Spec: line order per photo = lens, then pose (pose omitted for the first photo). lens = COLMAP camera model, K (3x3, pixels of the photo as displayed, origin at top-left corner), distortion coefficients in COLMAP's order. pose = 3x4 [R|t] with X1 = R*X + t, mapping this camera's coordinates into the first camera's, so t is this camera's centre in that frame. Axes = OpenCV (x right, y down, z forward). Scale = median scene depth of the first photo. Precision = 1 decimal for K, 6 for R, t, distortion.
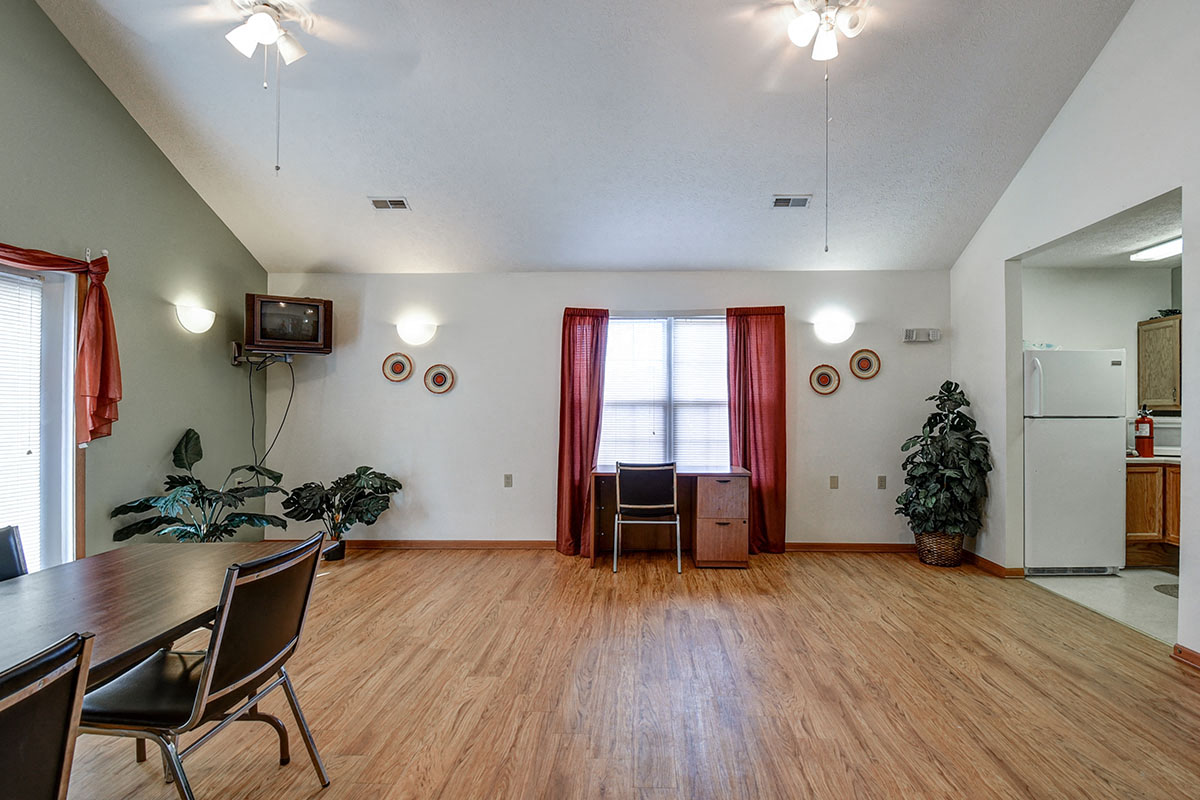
lens RADIAL K [[561.8, 0, 600.0], [0, 561.8, 400.0], [0, 0, 1]] dist [0.025059, -0.038398]
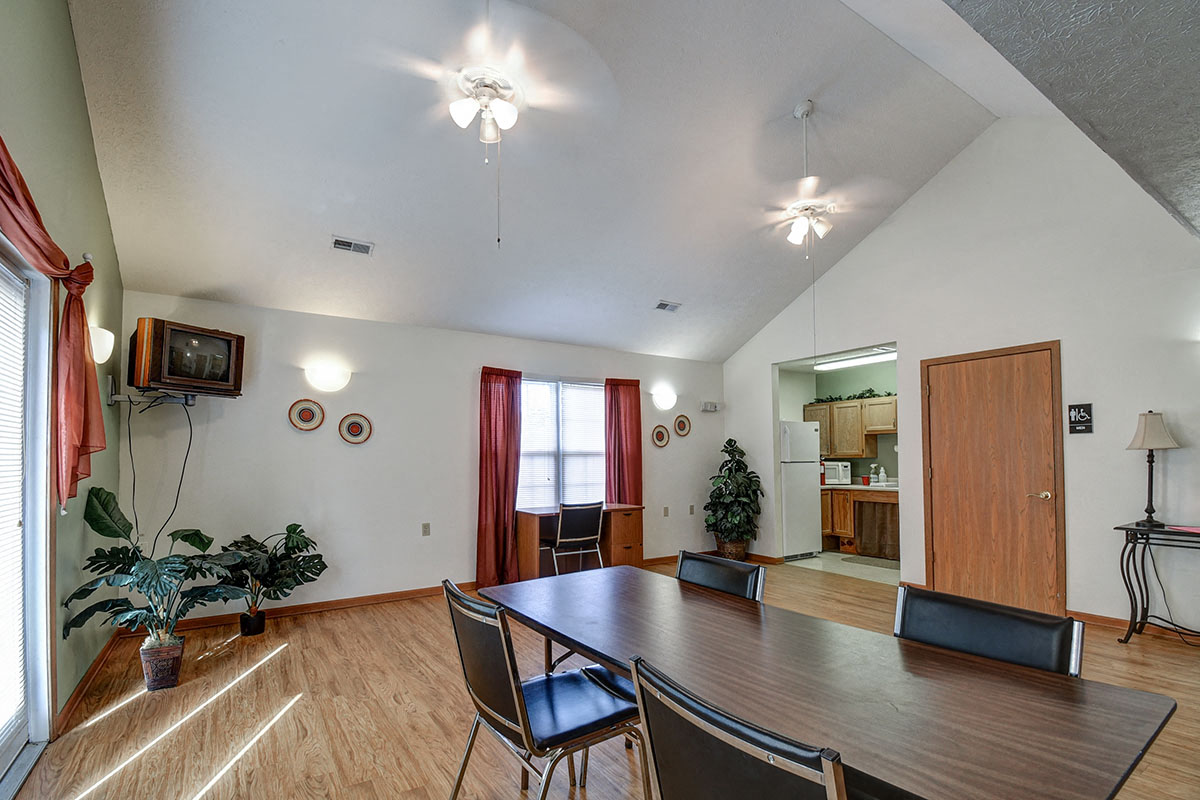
lens RADIAL K [[535.7, 0, 598.4], [0, 535.7, 441.0], [0, 0, 1]] dist [-0.000664, -0.000306]
pose [[0.833985, 0.012451, 0.551647, -0.451156], [-0.002803, 0.999828, -0.018328, -0.000611], [-0.551780, 0.013739, 0.833876, 0.011329]]
